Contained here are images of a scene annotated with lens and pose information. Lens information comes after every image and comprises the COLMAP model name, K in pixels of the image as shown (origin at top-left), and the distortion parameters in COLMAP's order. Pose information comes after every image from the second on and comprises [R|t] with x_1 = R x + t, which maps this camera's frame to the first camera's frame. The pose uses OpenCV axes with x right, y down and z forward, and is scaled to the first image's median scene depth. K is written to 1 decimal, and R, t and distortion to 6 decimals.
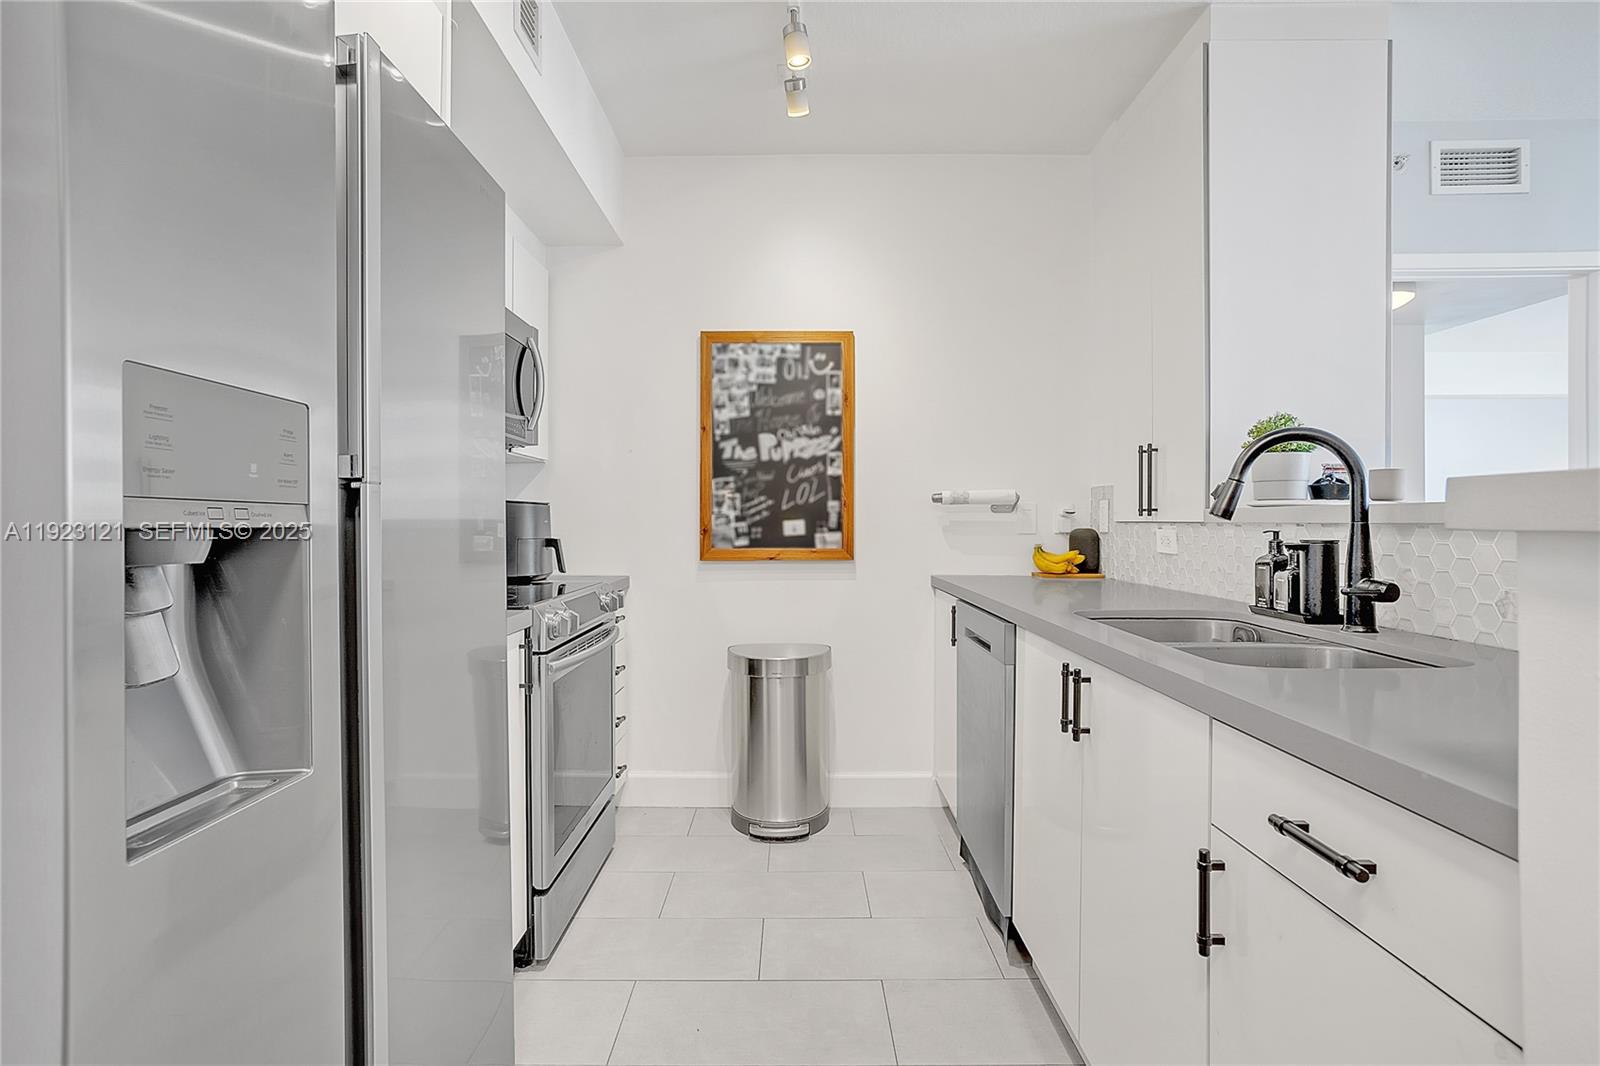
lens RADIAL K [[780.1, 0, 784.5], [0, 780.1, 525.7], [0, 0, 1]] dist [0.002462, 0.001142]
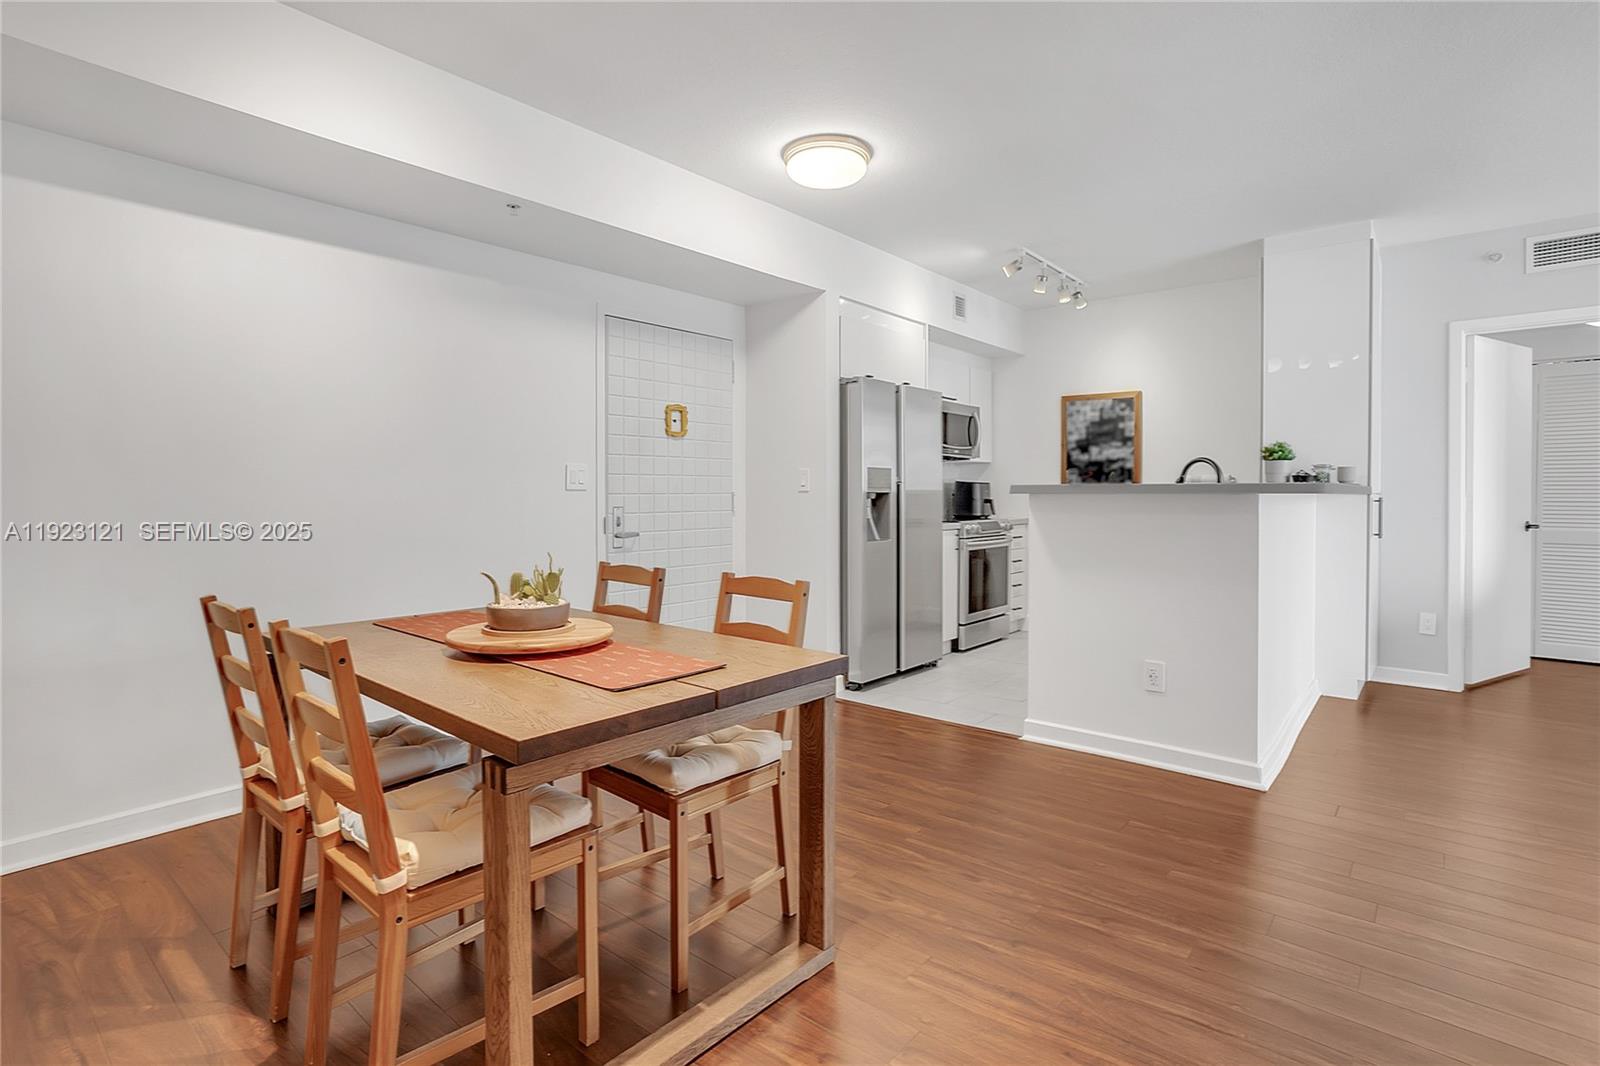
lens RADIAL K [[803.2, 0, 850.3], [0, 803.2, 514.4], [0, 0, 1]] dist [0.000905, 0.000292]
pose [[0.820448, 0.020209, -0.571364, 0.627545], [-0.006422, 0.999638, 0.026136, 0.002746], [0.571686, -0.017774, 0.820280, -0.998228]]
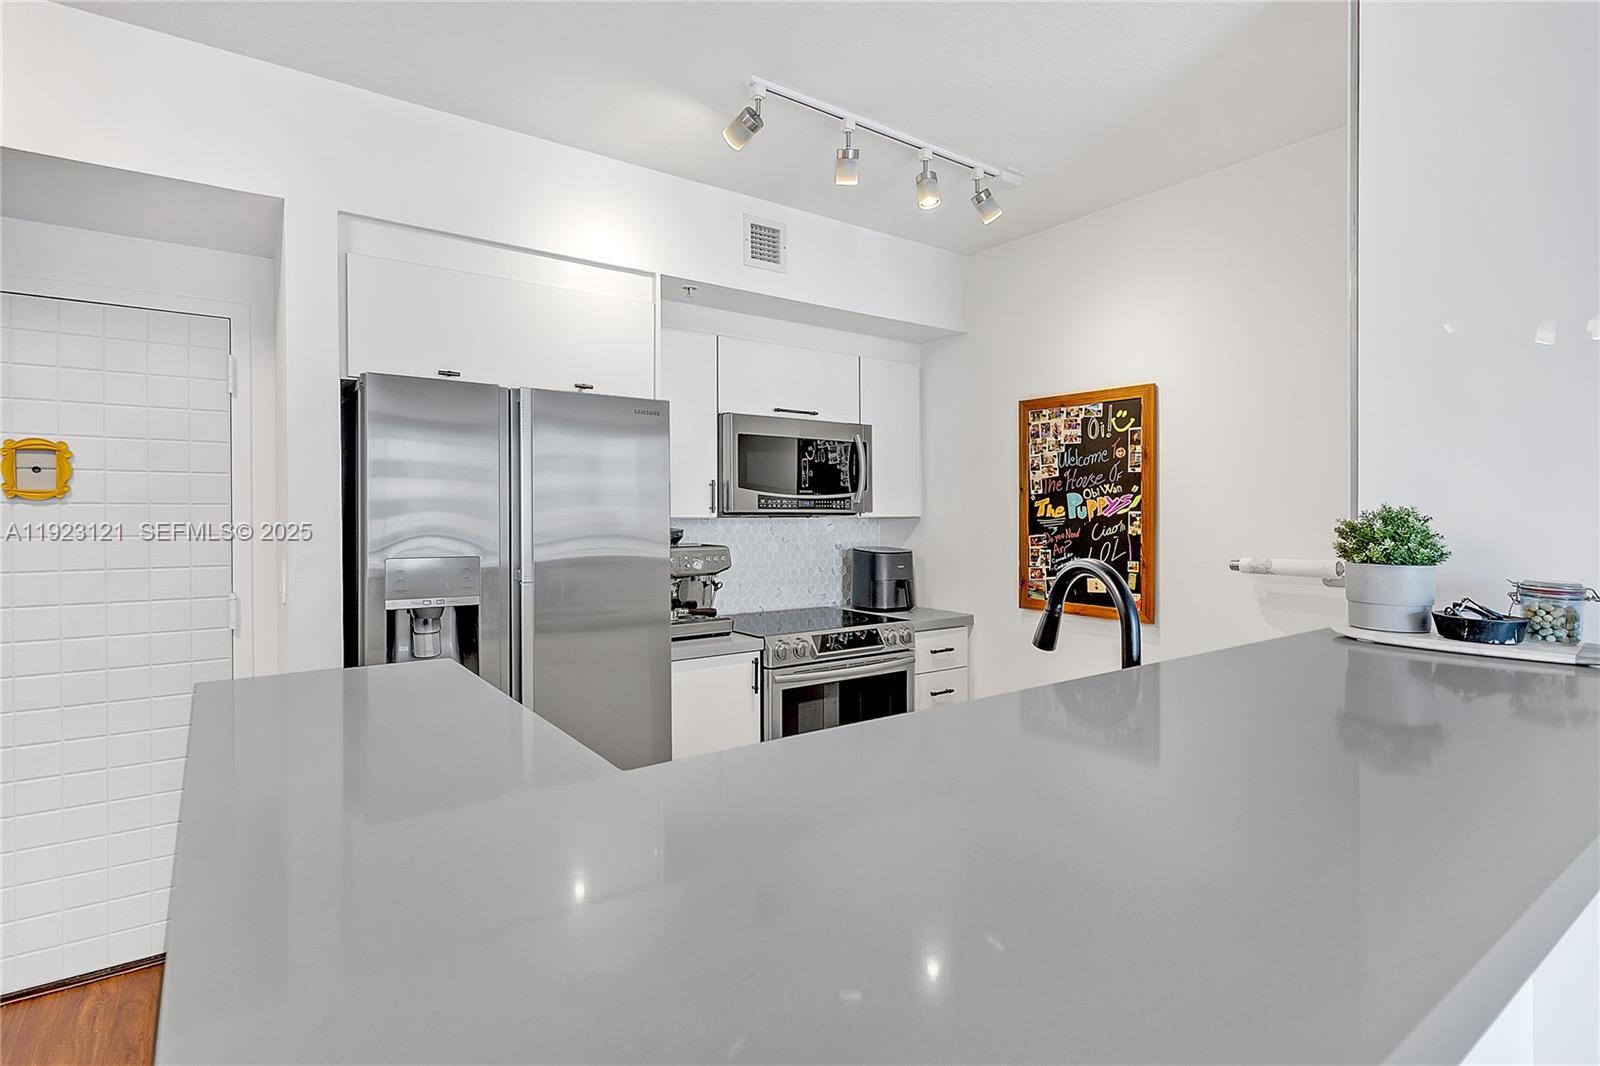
lens RADIAL K [[787.7, 0, 803.0], [0, 787.7, 515.8], [0, 0, 1]] dist [0.000238, 0.000333]
pose [[0.609814, 0.009430, -0.792489, 0.588162], [-0.010645, 0.999936, 0.003707, -0.087588], [0.792473, 0.006176, 0.609875, 0.077123]]
